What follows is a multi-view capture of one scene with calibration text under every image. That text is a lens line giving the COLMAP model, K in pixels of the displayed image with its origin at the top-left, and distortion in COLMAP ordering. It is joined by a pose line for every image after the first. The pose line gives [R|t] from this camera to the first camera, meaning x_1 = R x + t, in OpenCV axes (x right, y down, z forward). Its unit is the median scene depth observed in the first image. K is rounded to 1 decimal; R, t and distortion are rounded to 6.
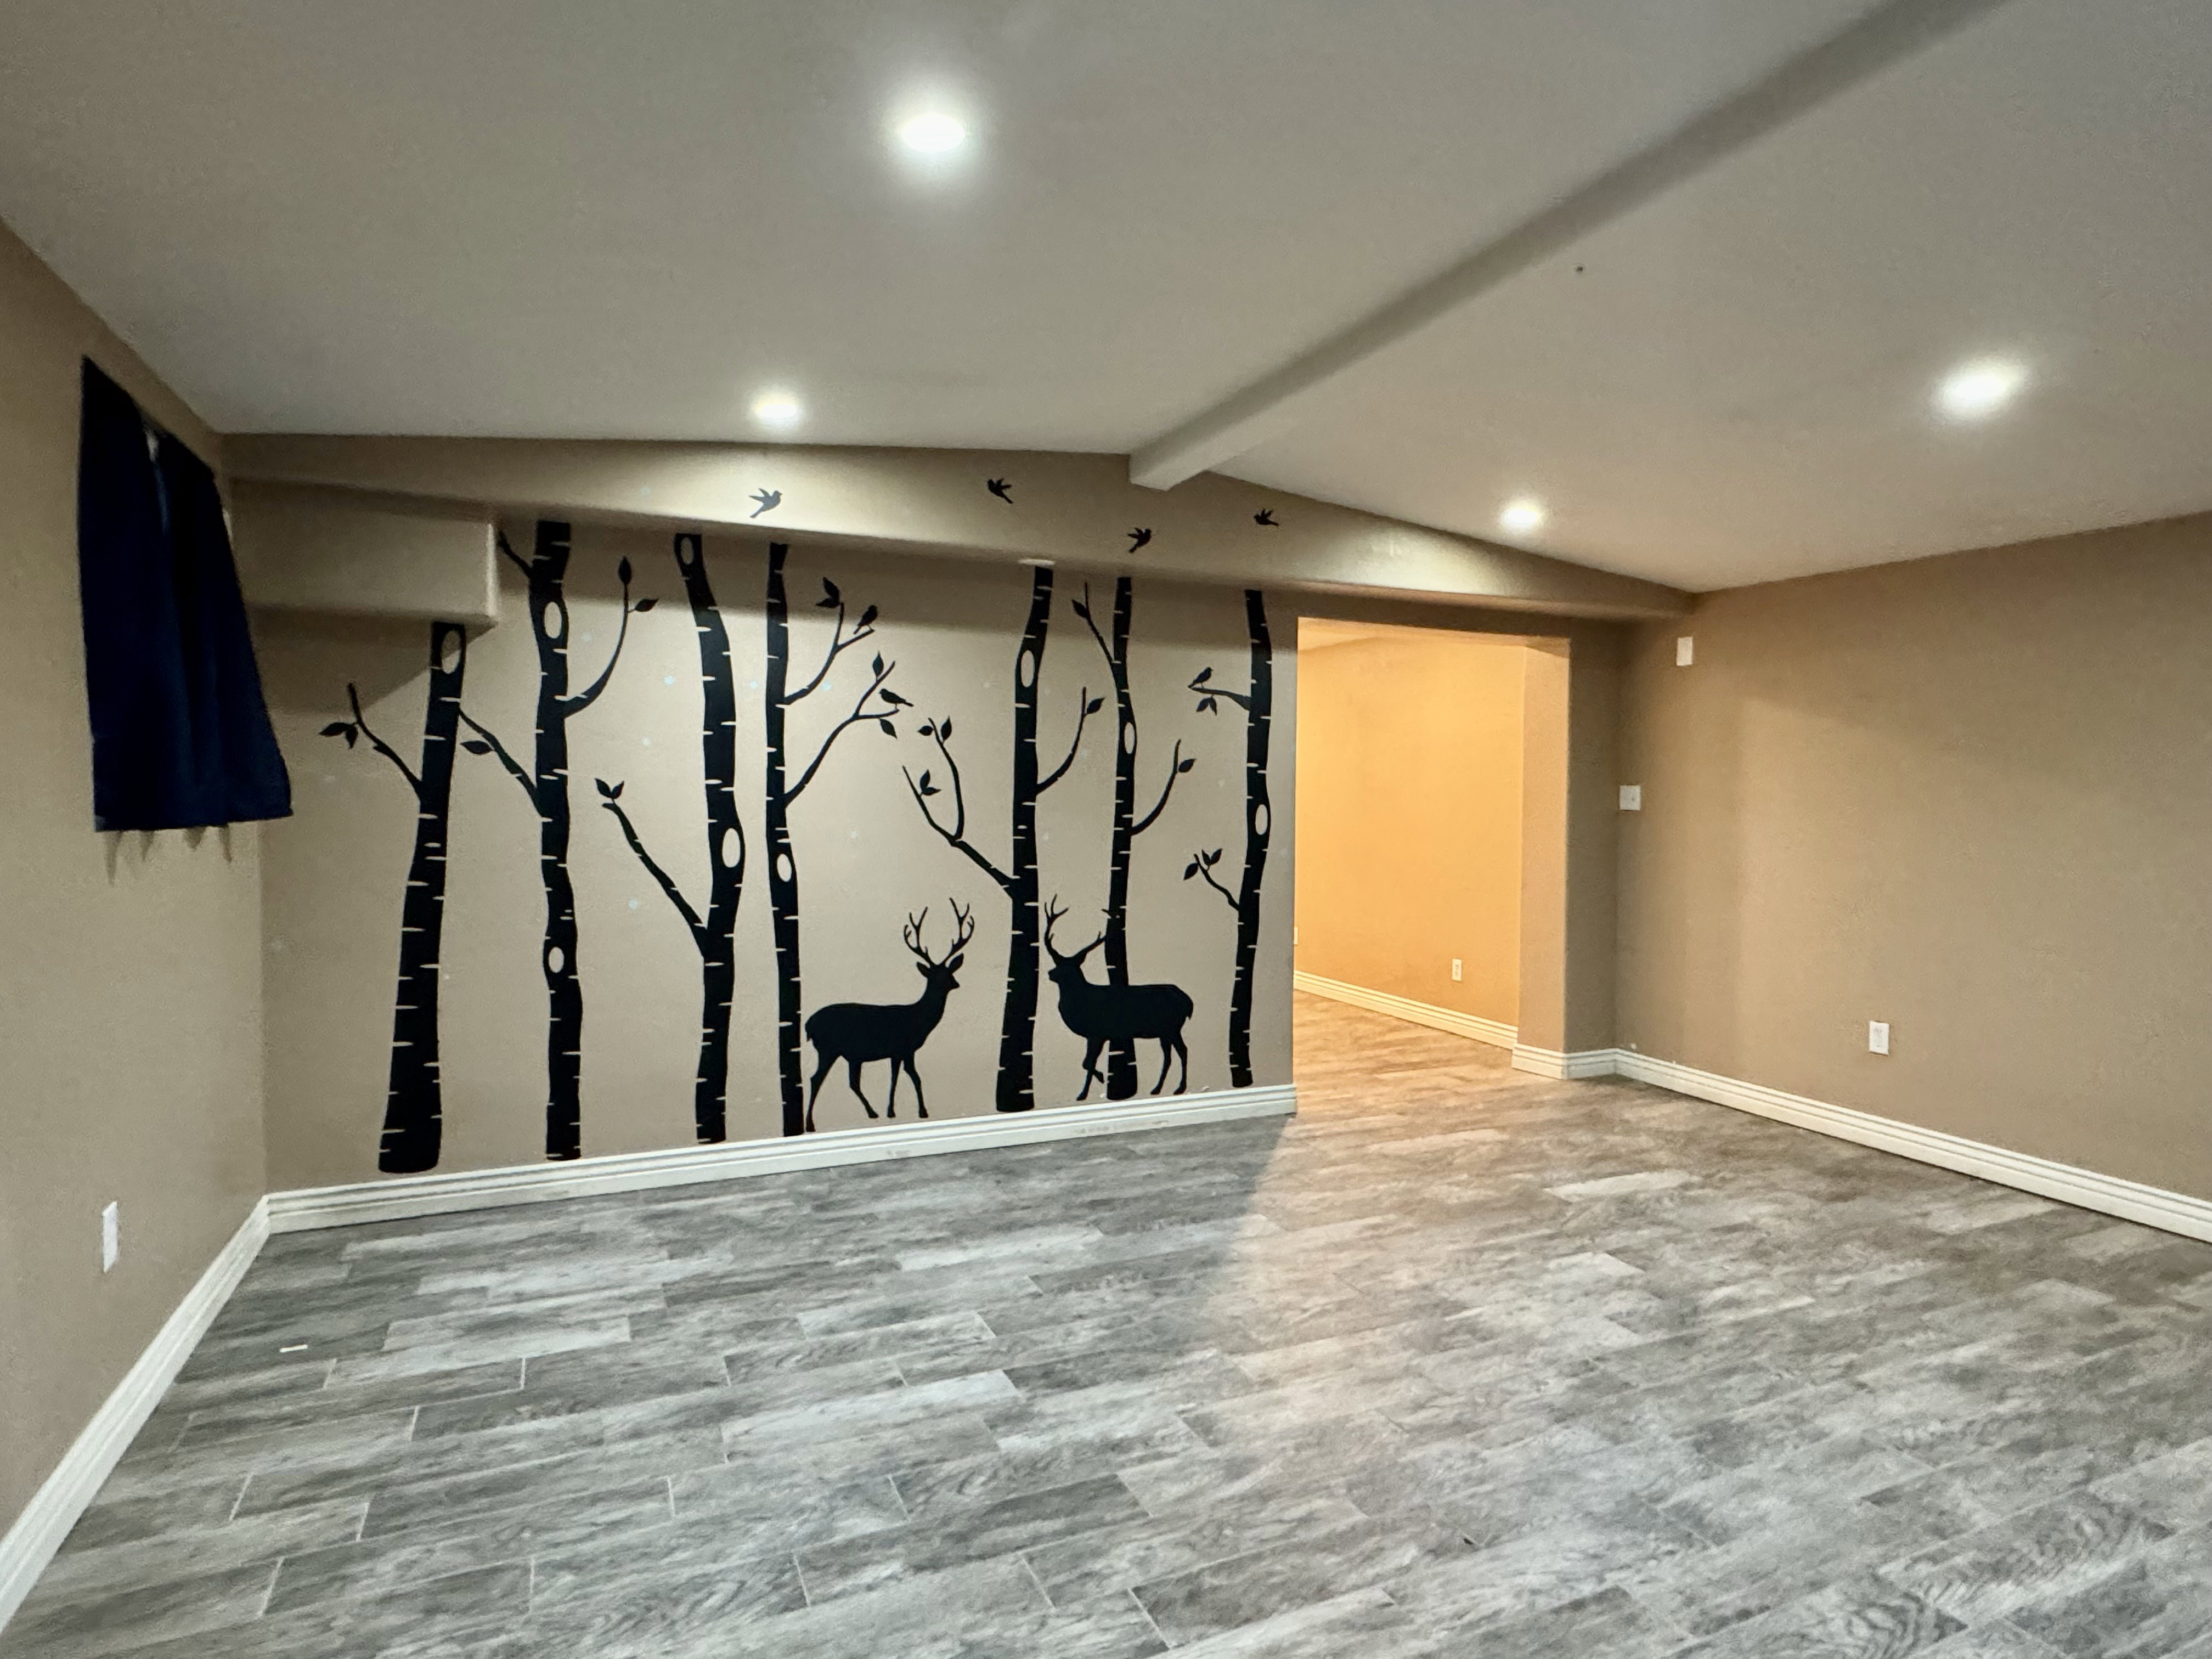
lens RADIAL K [[1196.9, 0, 1106.0], [0, 1196.9, 829.5], [0, 0, 1]] dist [-0.001765, -0.001240]
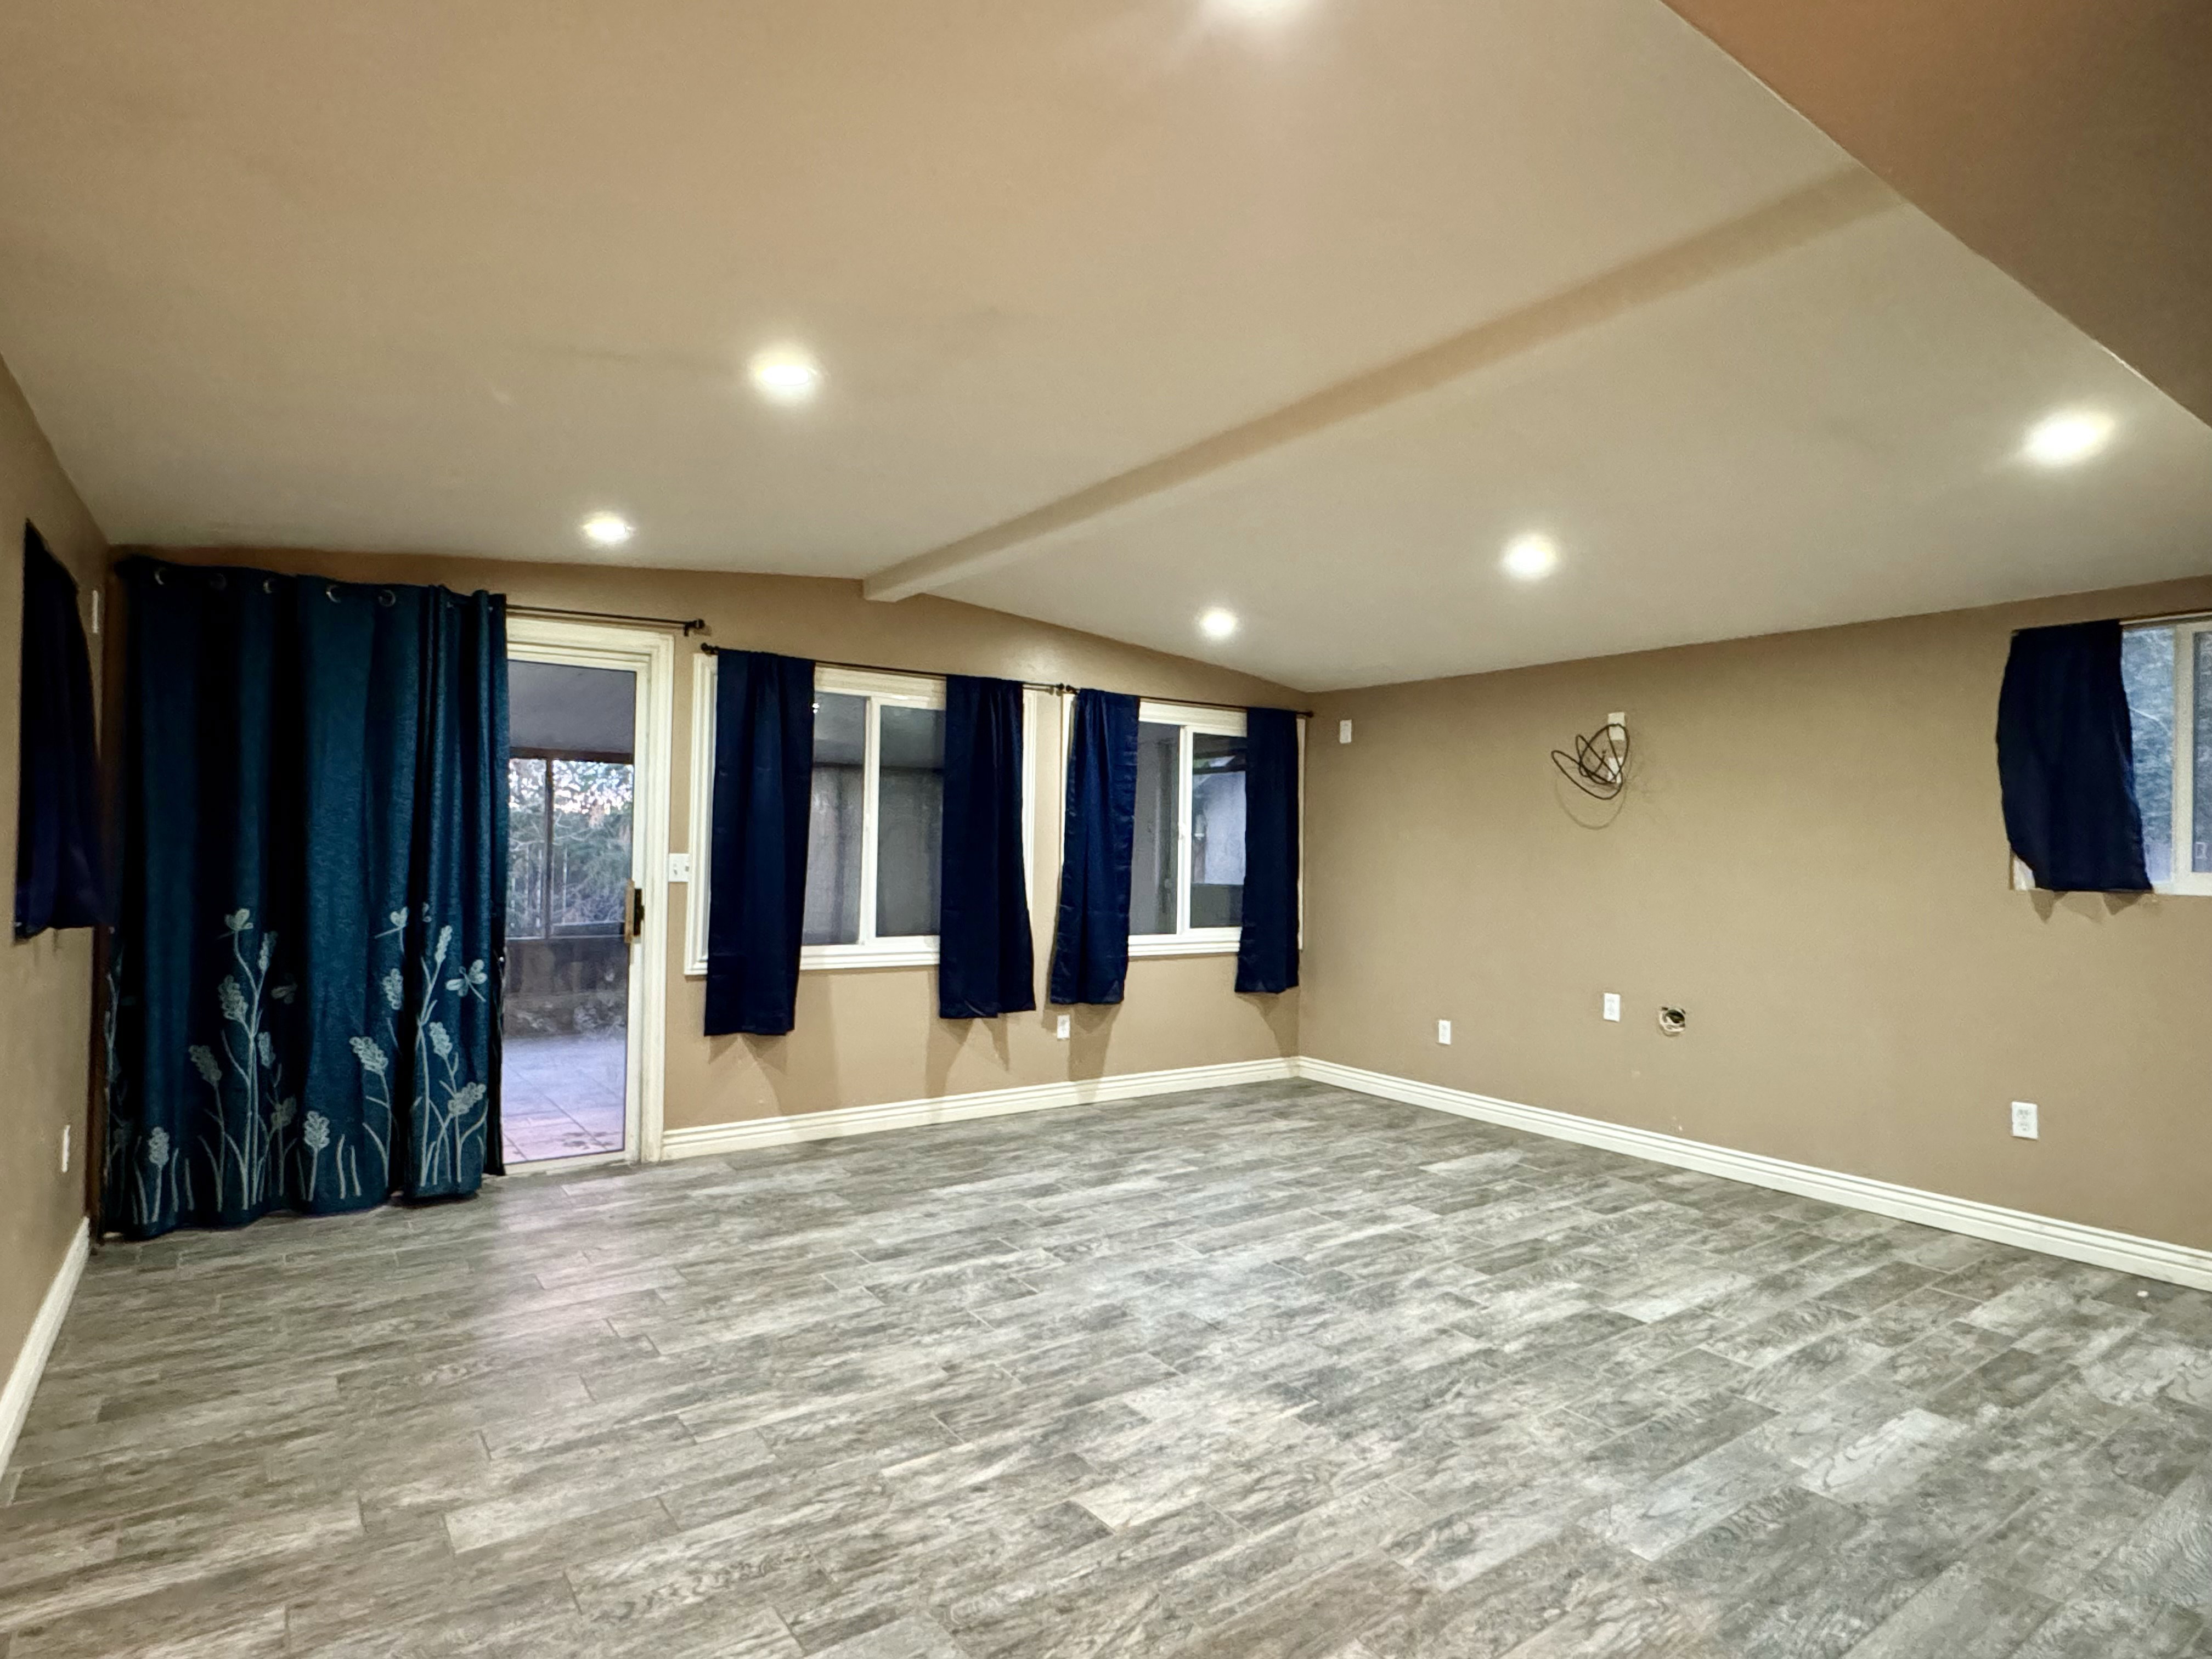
lens RADIAL K [[1196.9, 0, 1106.0], [0, 1196.9, 829.5], [0, 0, 1]] dist [-0.001765, -0.001240]
pose [[-0.981715, -0.030102, -0.187961, 0.690140], [-0.032693, 0.999408, 0.010700, -0.050527], [0.187528, 0.016649, -0.982118, 2.041583]]
